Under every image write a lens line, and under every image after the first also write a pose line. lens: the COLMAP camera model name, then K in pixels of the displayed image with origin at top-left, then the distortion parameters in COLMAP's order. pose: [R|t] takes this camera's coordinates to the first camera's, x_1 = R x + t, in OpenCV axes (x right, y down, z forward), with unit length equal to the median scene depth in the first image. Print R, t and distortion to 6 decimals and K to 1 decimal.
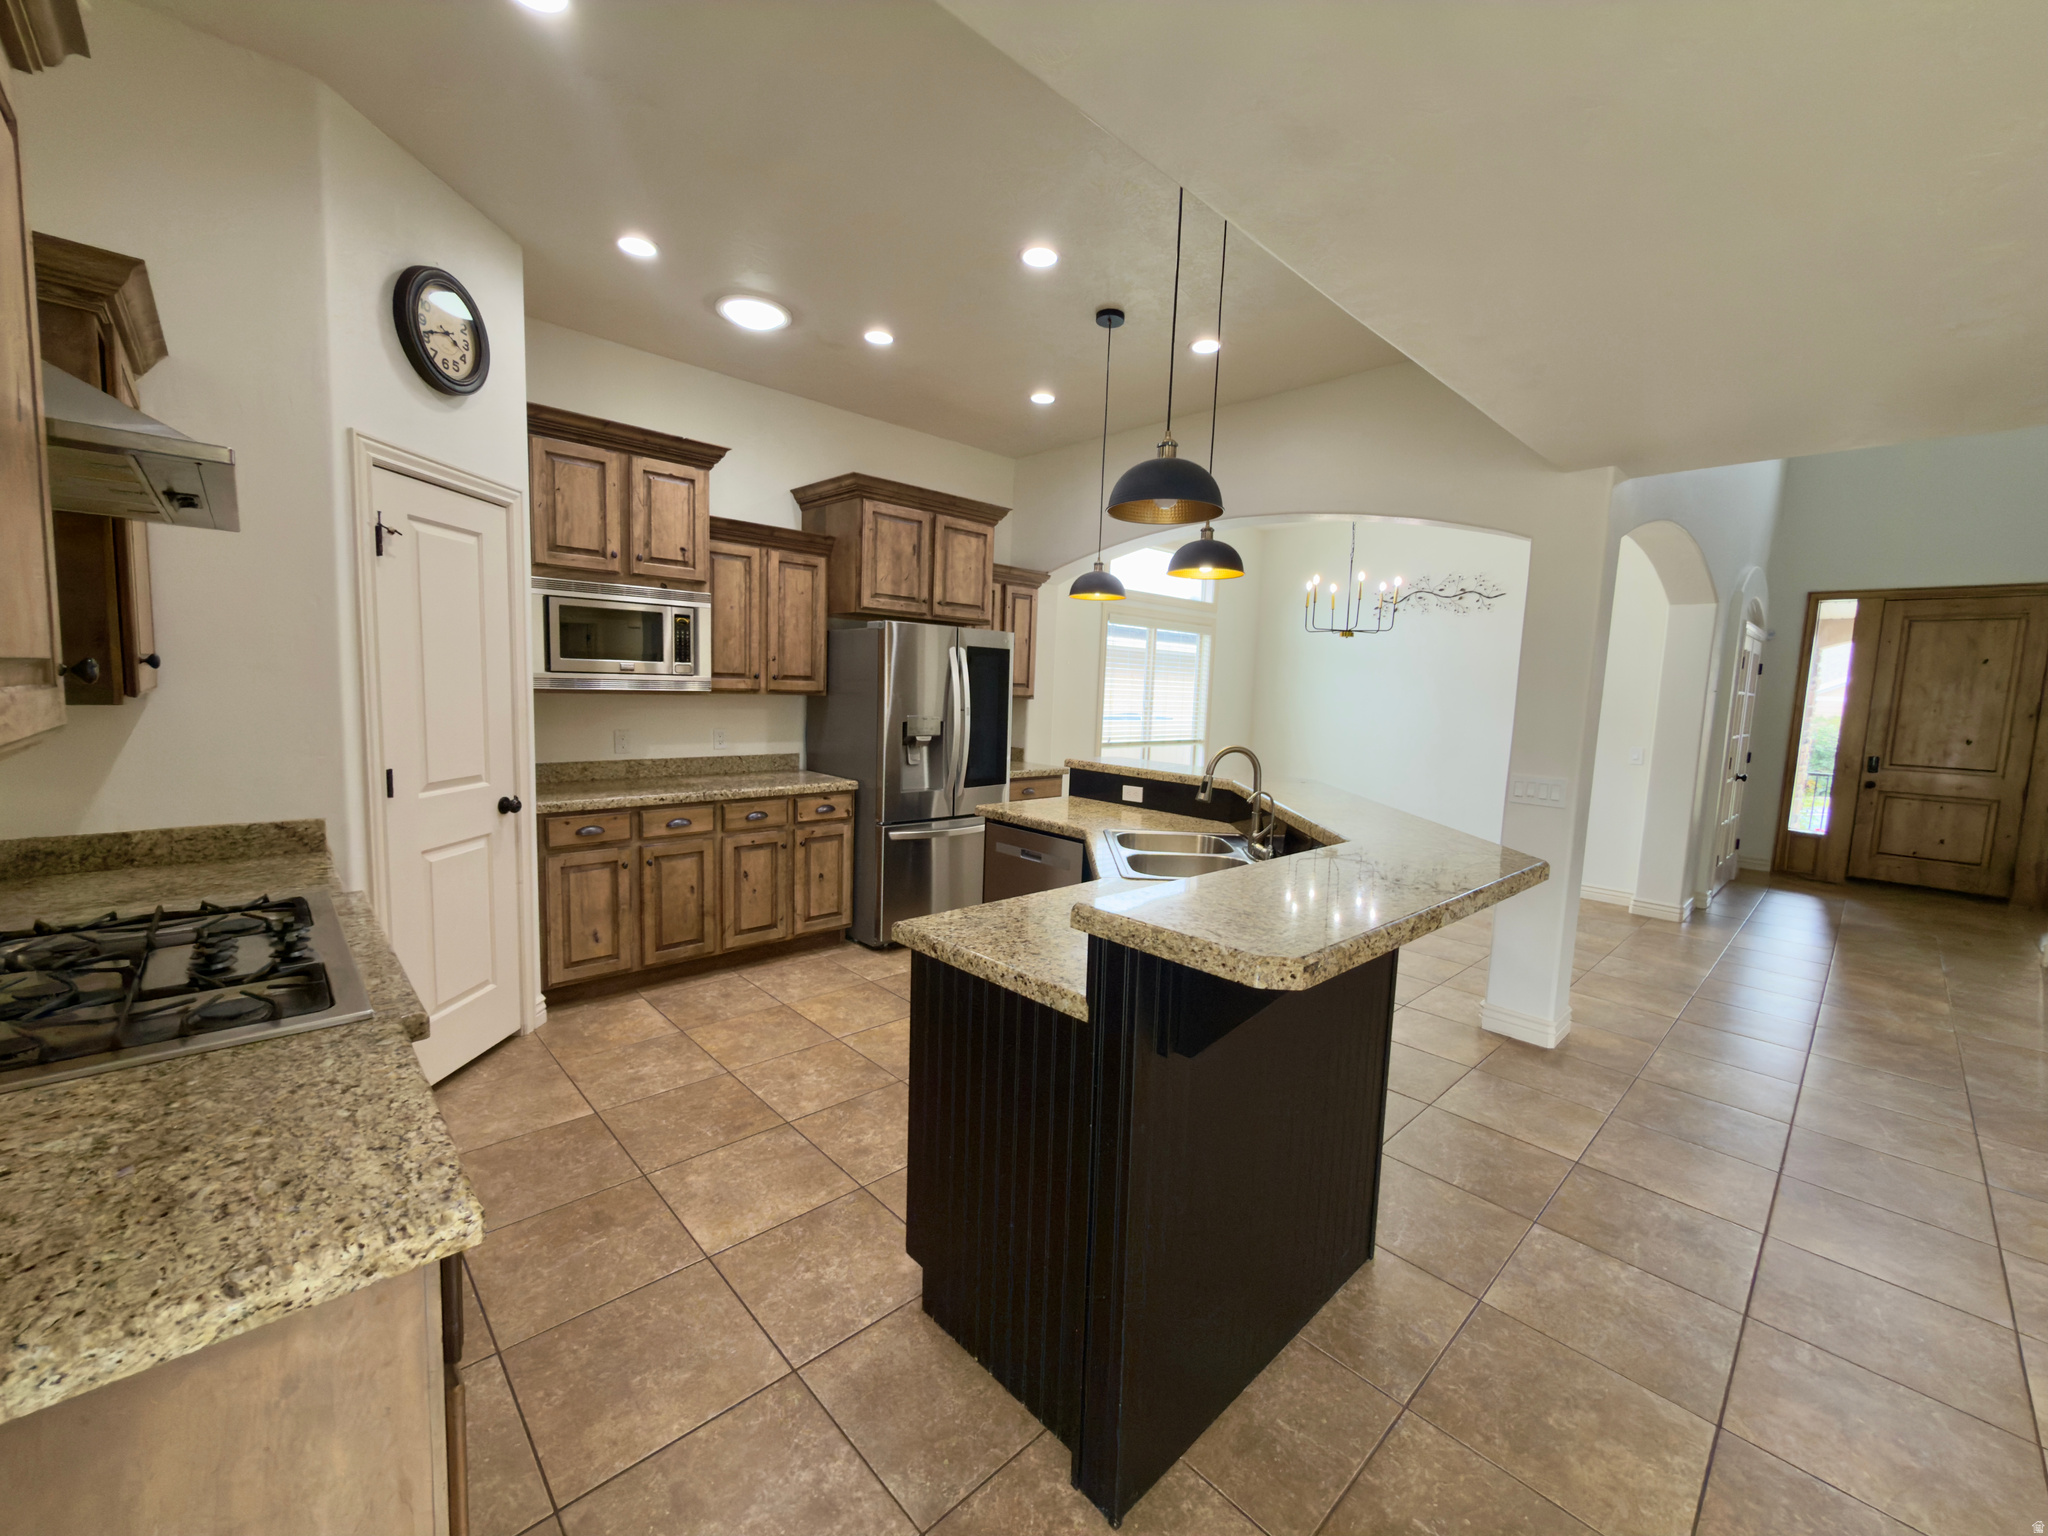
lens RADIAL K [[816.6, 0, 1027.0], [0, 816.6, 767.6], [0, 0, 1]] dist [0.000800, 0.000000]
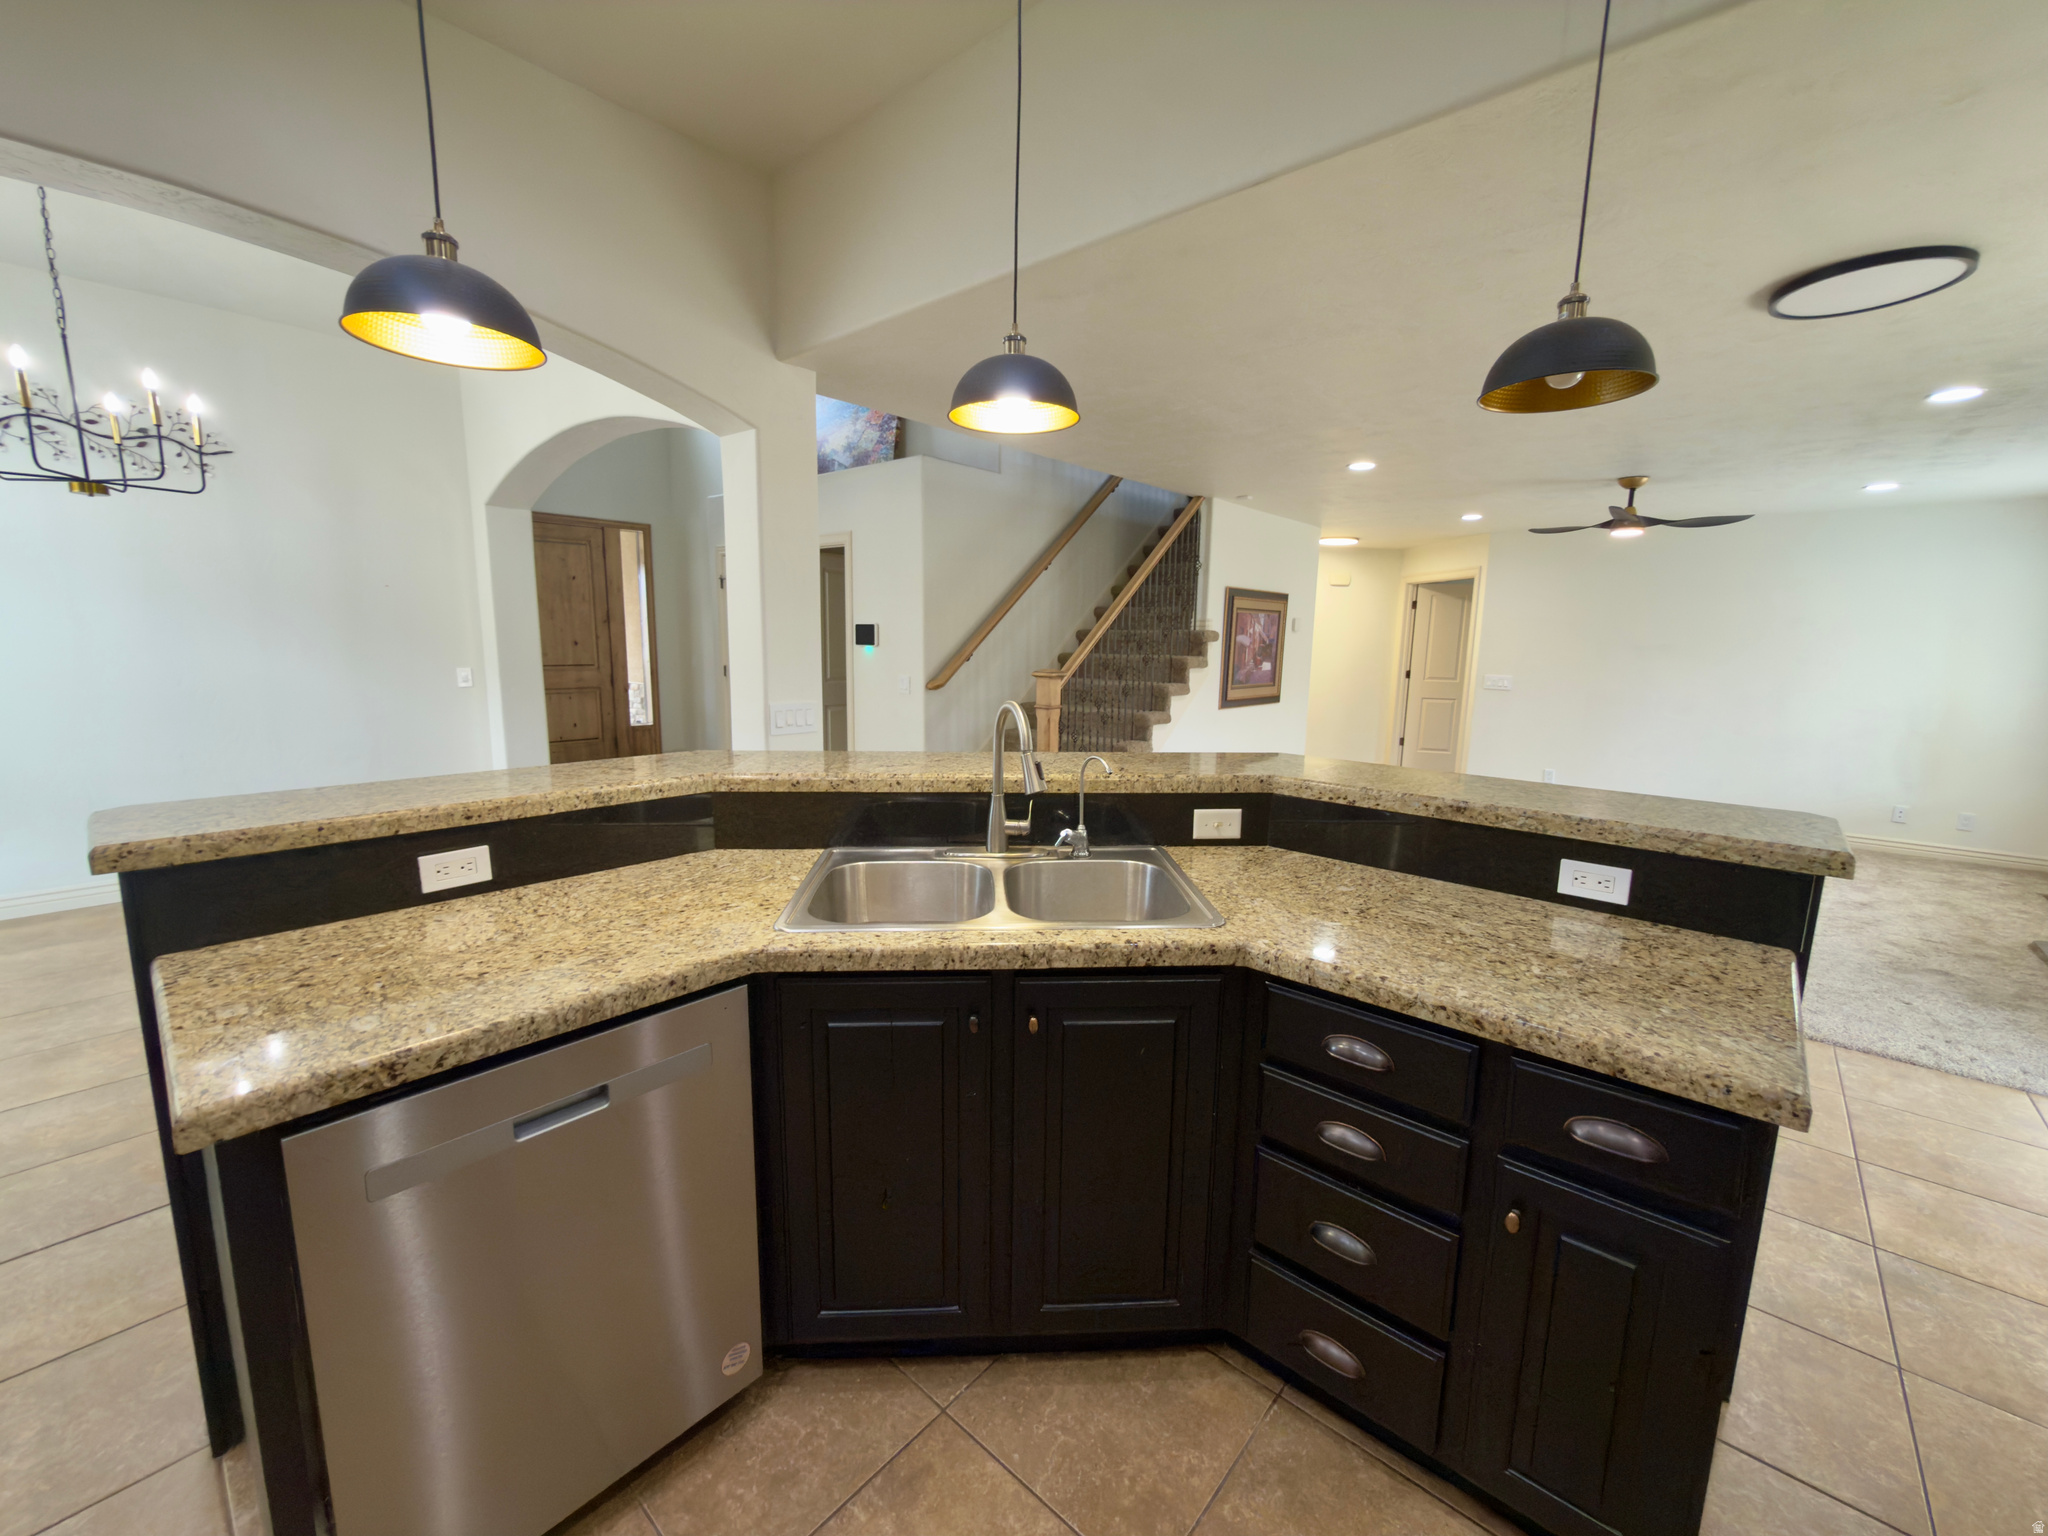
lens RADIAL K [[816.6, 0, 1025.6], [0, 816.6, 766.8], [0, 0, 1]] dist [0.000800, 0.000000]
pose [[-0.085250, -0.196589, 0.976773, -0.287211], [0.083923, 0.975441, 0.203646, -0.077570], [-0.992819, 0.099334, -0.066658, 0.746306]]
